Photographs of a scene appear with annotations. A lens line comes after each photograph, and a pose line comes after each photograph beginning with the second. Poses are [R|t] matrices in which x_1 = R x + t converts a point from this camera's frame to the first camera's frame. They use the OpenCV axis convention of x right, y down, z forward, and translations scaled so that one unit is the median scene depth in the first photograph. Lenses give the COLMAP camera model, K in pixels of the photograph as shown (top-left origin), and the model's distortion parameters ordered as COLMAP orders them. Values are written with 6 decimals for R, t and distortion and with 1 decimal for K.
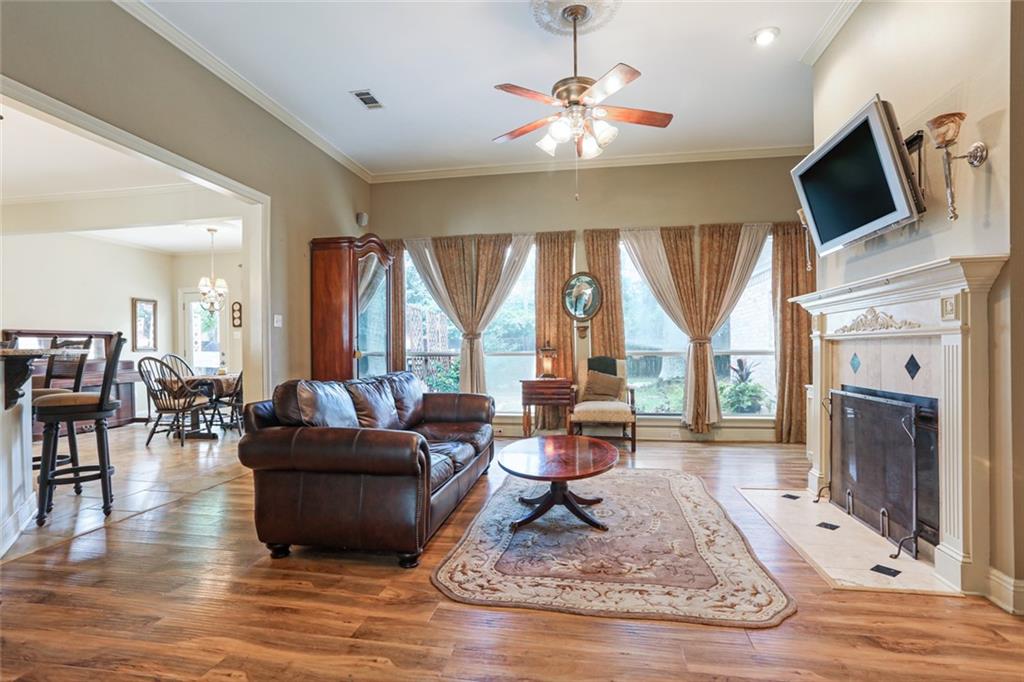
lens RADIAL K [[500.9, 0, 512.8], [0, 500.9, 352.0], [0, 0, 1]] dist [-0.058027, 0.032452]
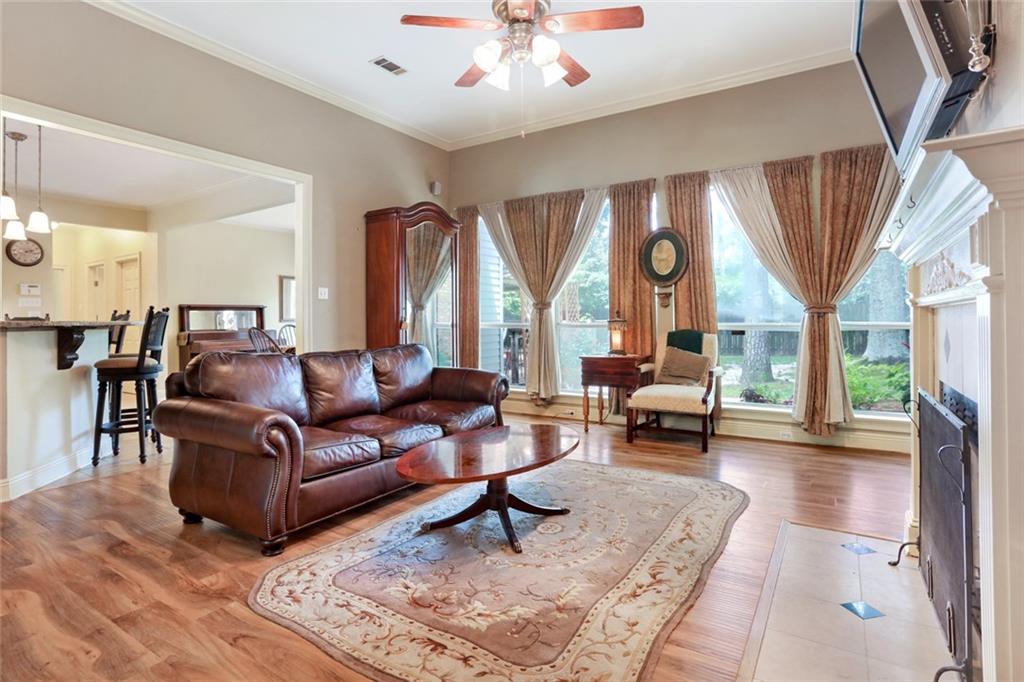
lens RADIAL K [[519.0, 0, 507.4], [0, 519.0, 317.4], [0, 0, 1]] dist [-0.050574, 0.024480]
pose [[0.920809, -0.000158, -0.390013, 0.249095], [-0.003017, 0.999967, -0.007528, -0.004005], [0.390001, 0.008109, 0.920779, 0.121101]]
